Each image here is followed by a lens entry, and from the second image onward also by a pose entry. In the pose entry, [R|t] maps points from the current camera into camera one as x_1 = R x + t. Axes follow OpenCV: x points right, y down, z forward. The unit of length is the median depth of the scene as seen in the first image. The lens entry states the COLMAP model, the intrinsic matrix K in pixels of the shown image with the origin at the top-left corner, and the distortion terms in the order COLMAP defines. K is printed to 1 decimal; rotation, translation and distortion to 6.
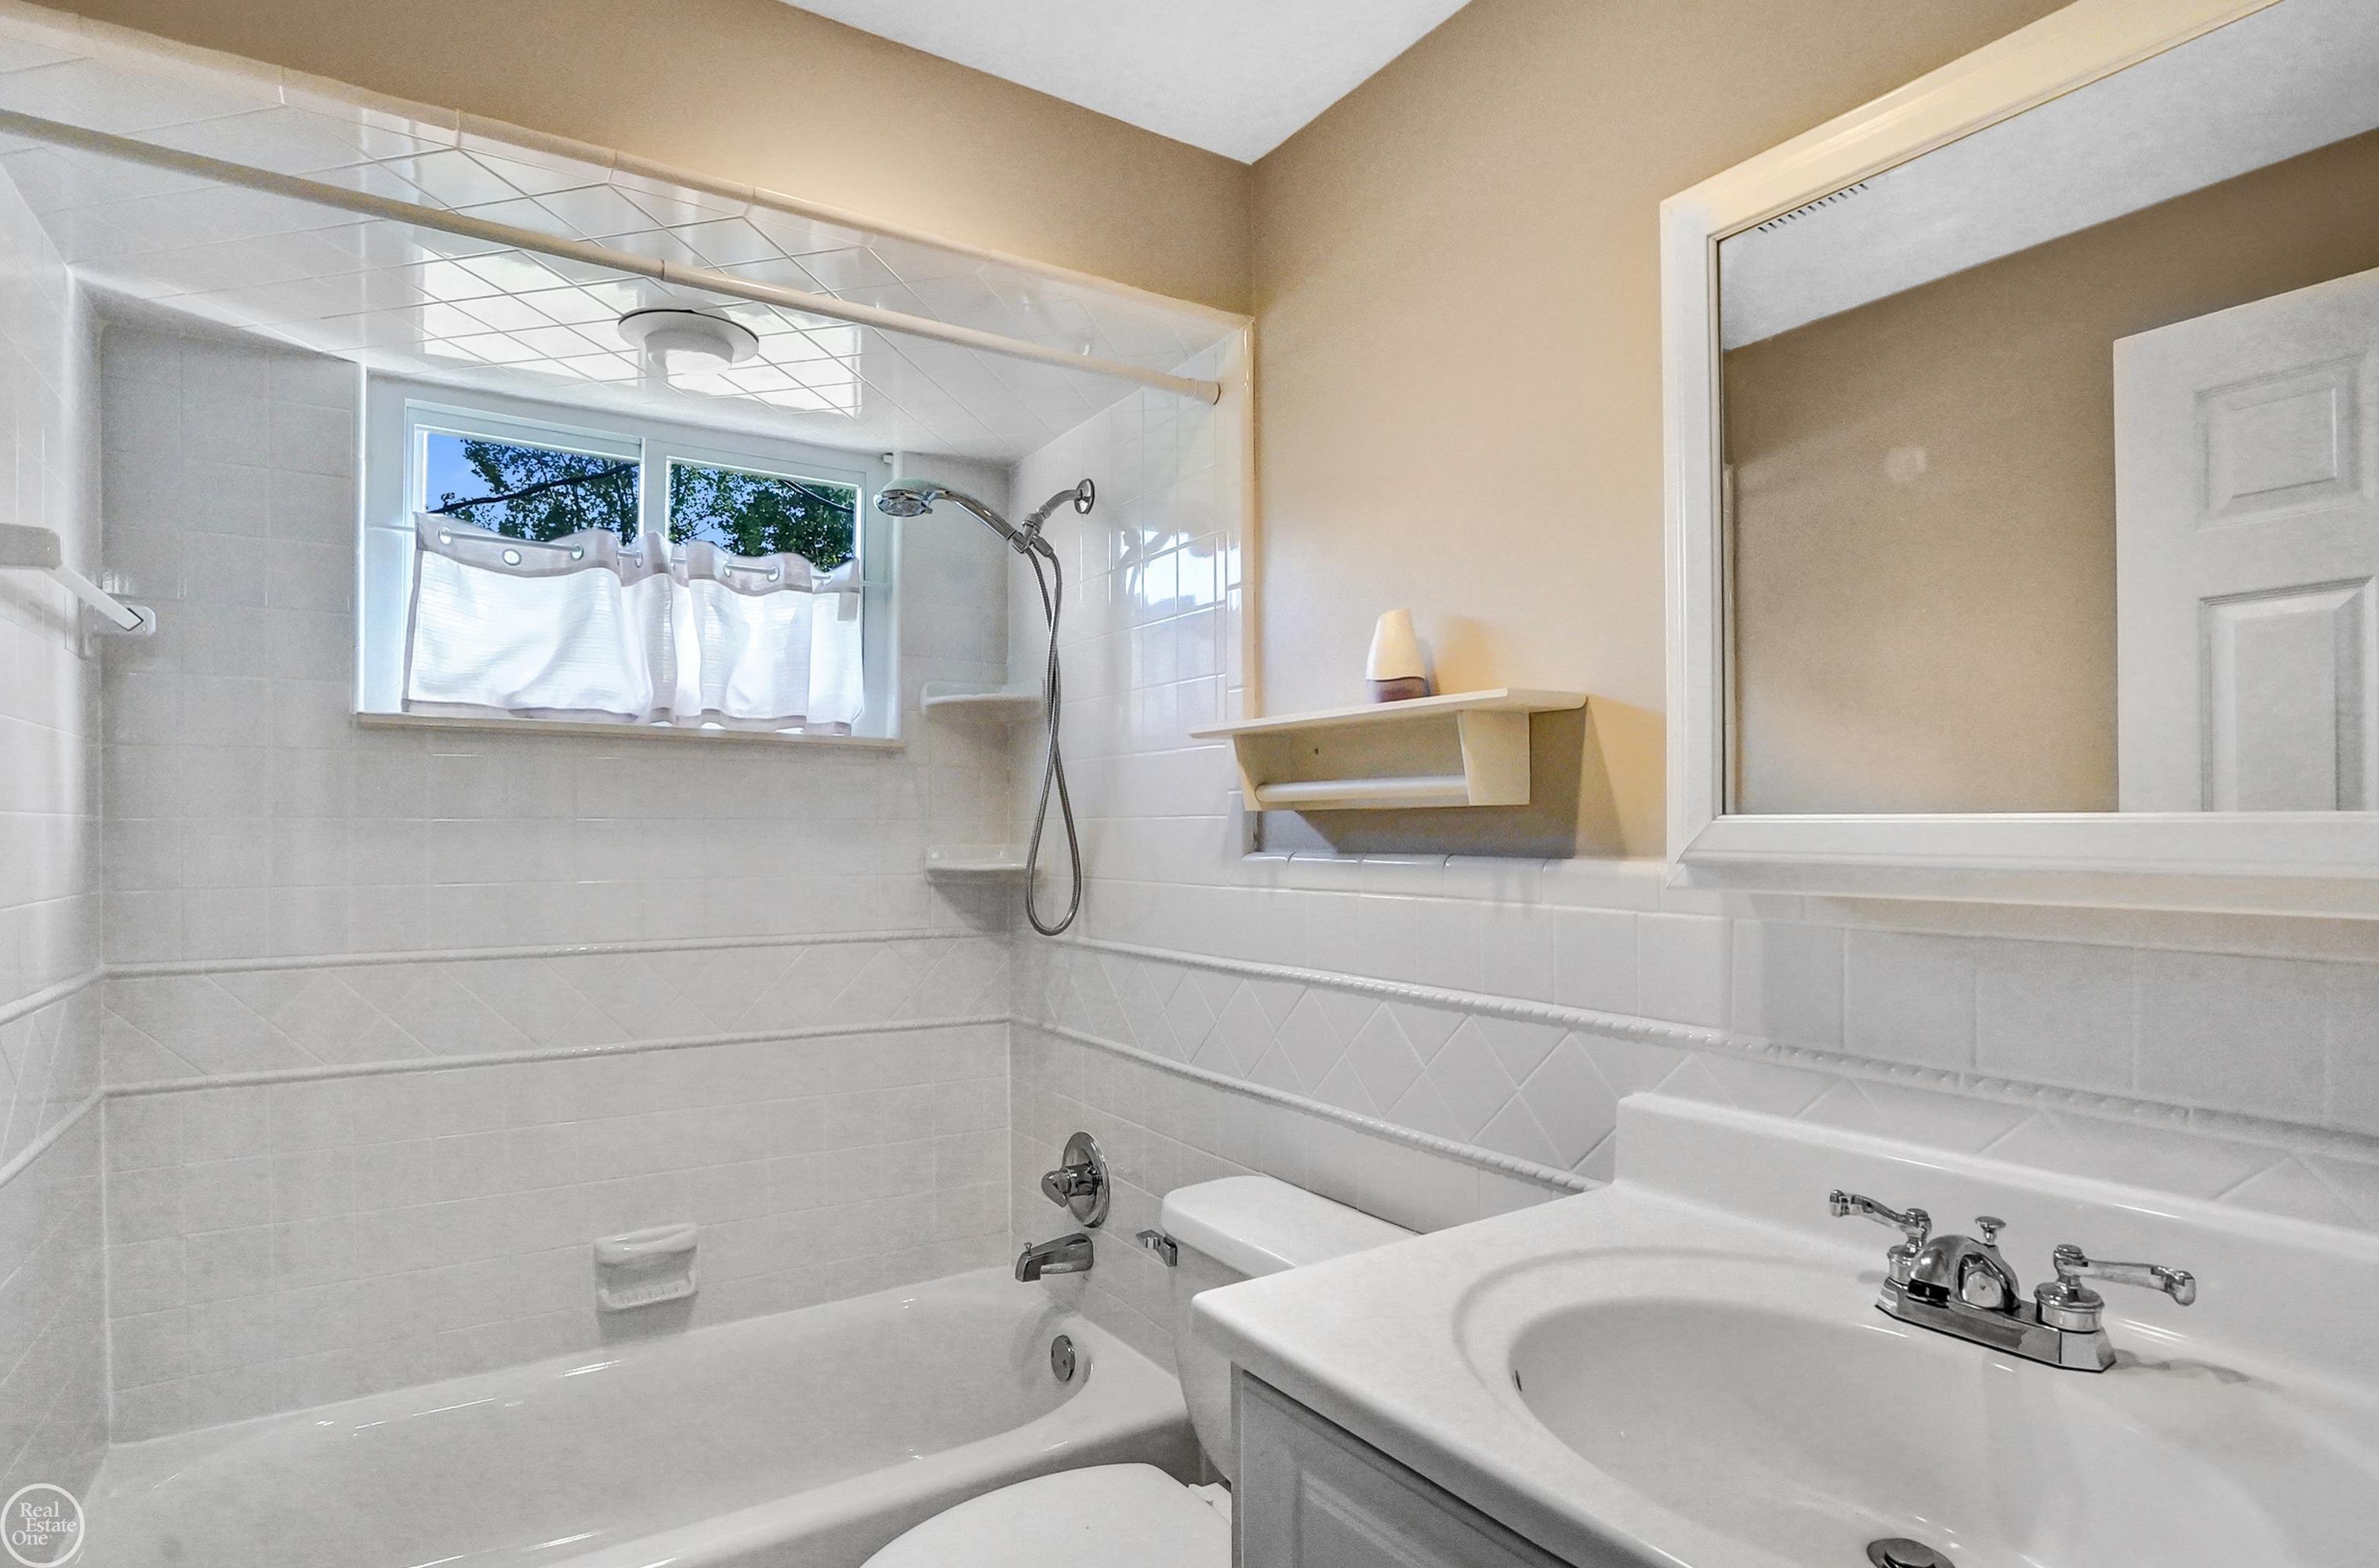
lens RADIAL K [[1170.9, 0, 1193.9], [0, 1170.9, 765.1], [0, 0, 1]] dist [-0.051949, 0.021231]
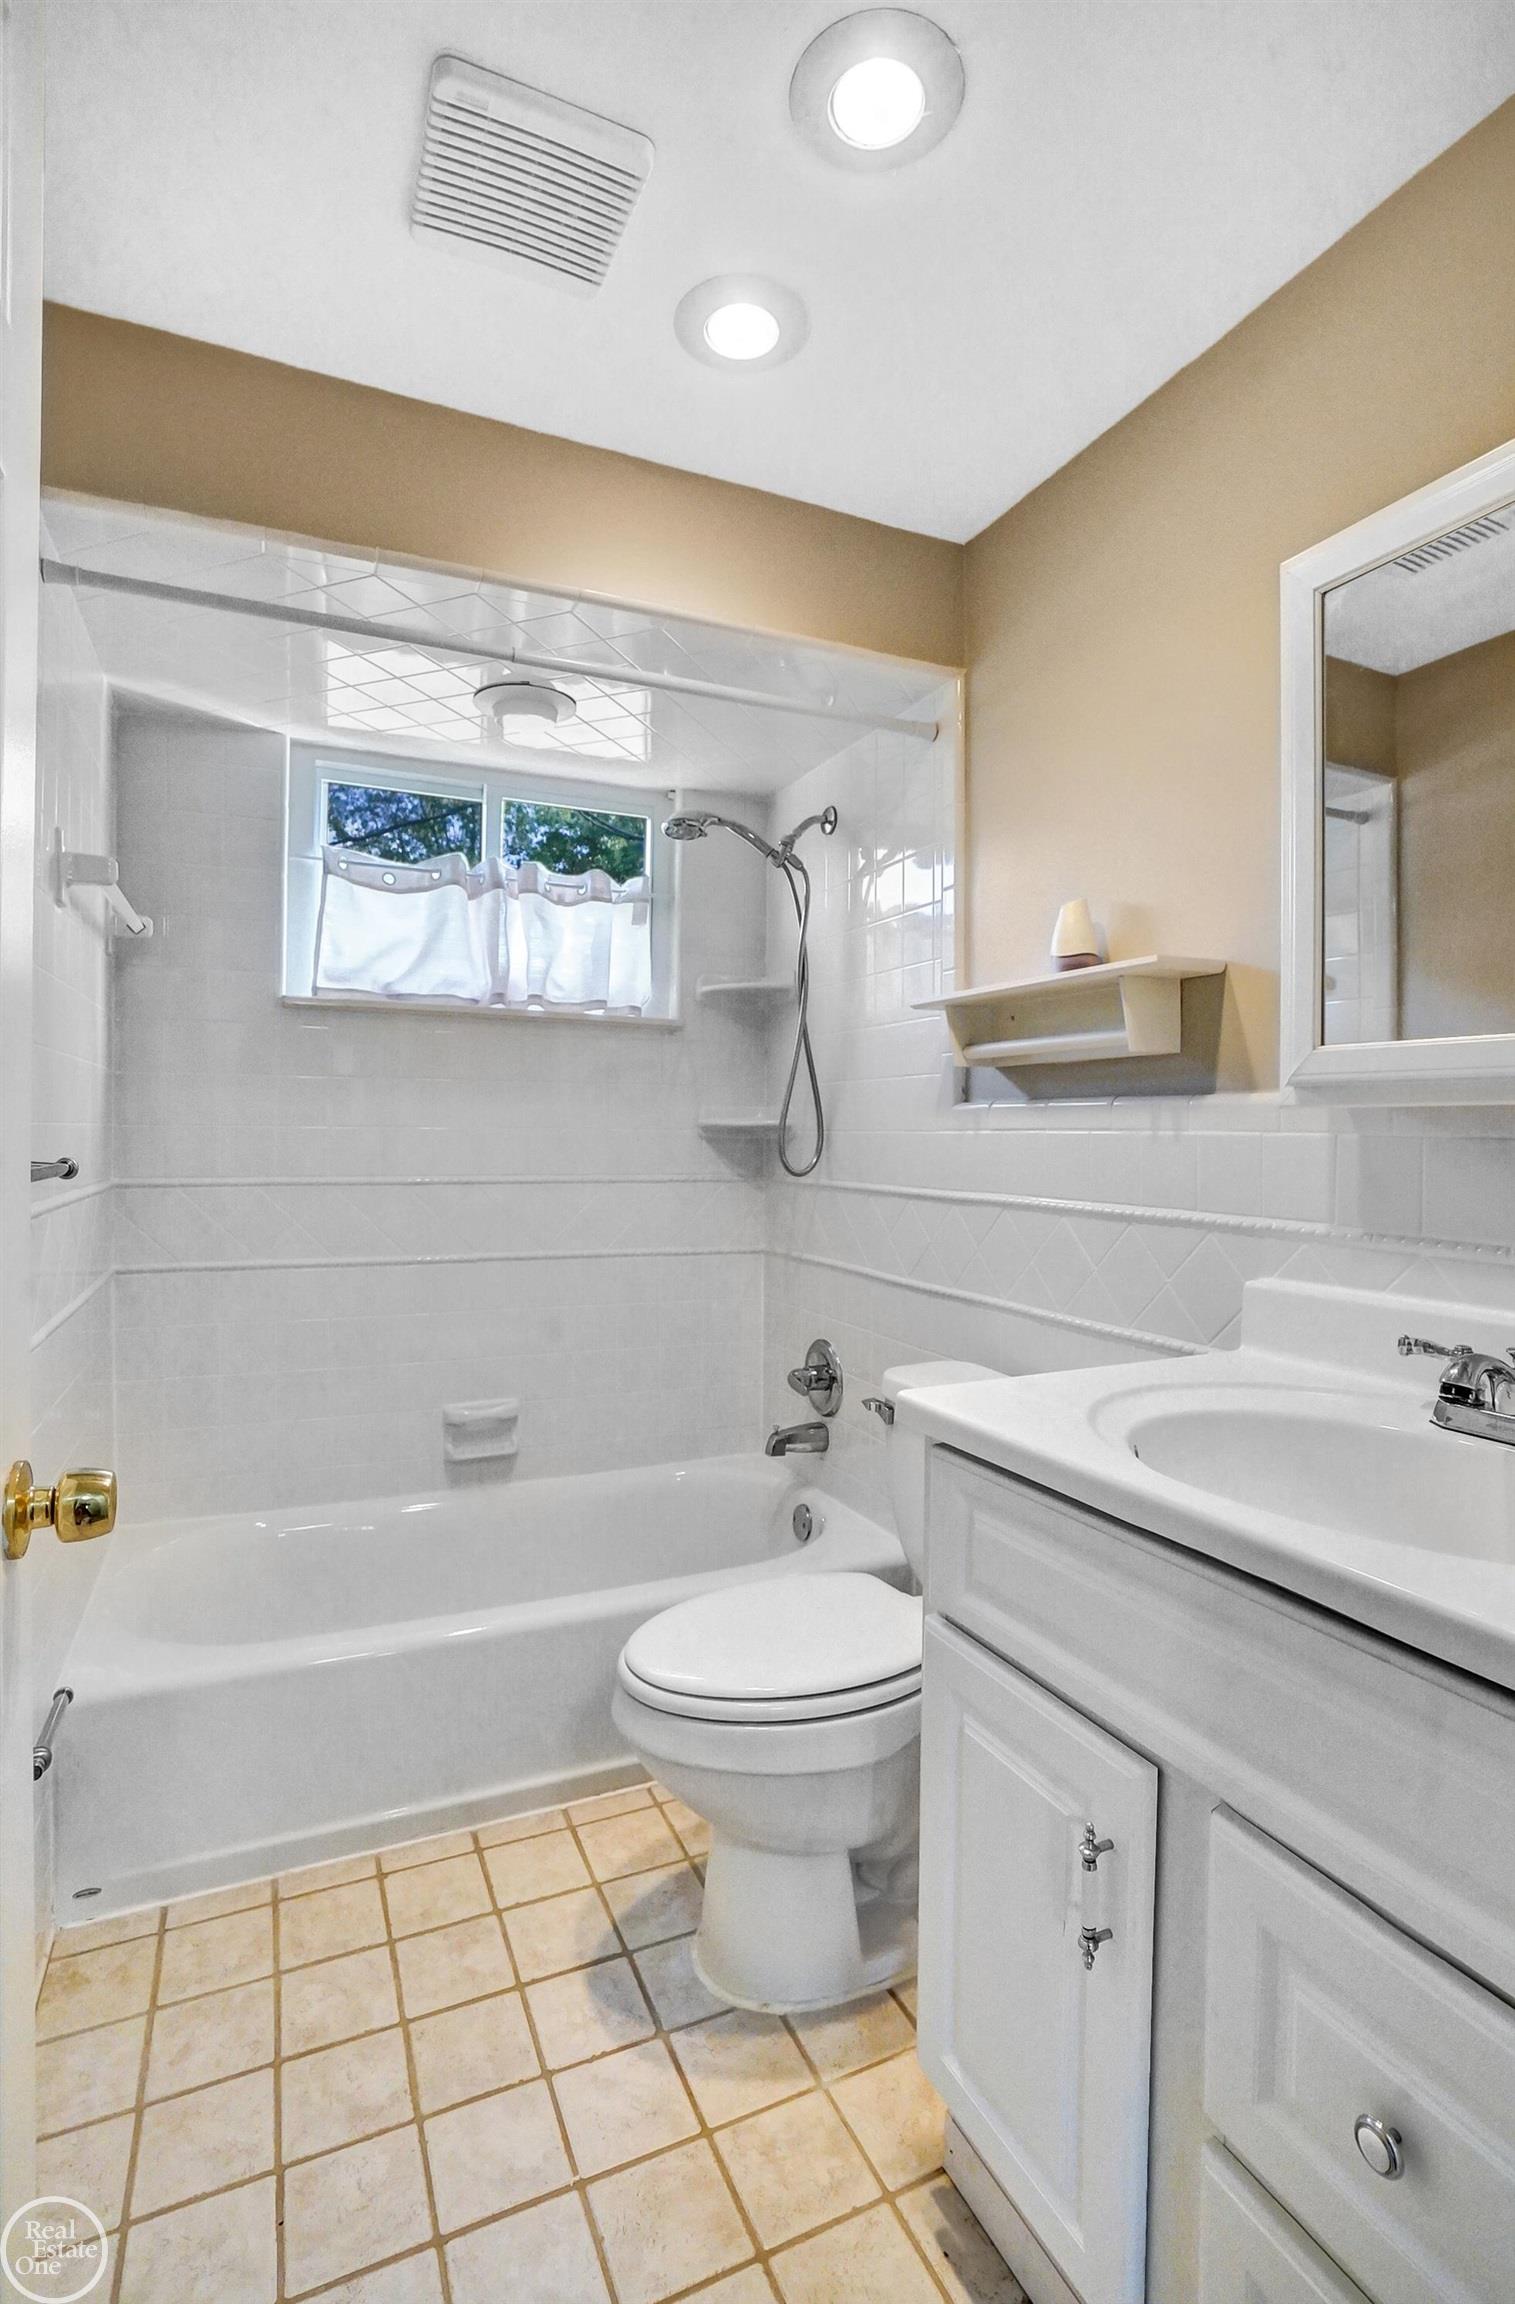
lens RADIAL K [[1127.2, 0, 750.5], [0, 1127.2, 1110.6], [0, 0, 1]] dist [-0.052089, 0.021757]
pose [[0.986210, 0.012216, -0.165050, 0.024408], [-0.010299, 0.999869, 0.012470, 0.063286], [0.165181, -0.010599, 0.986206, -0.188150]]
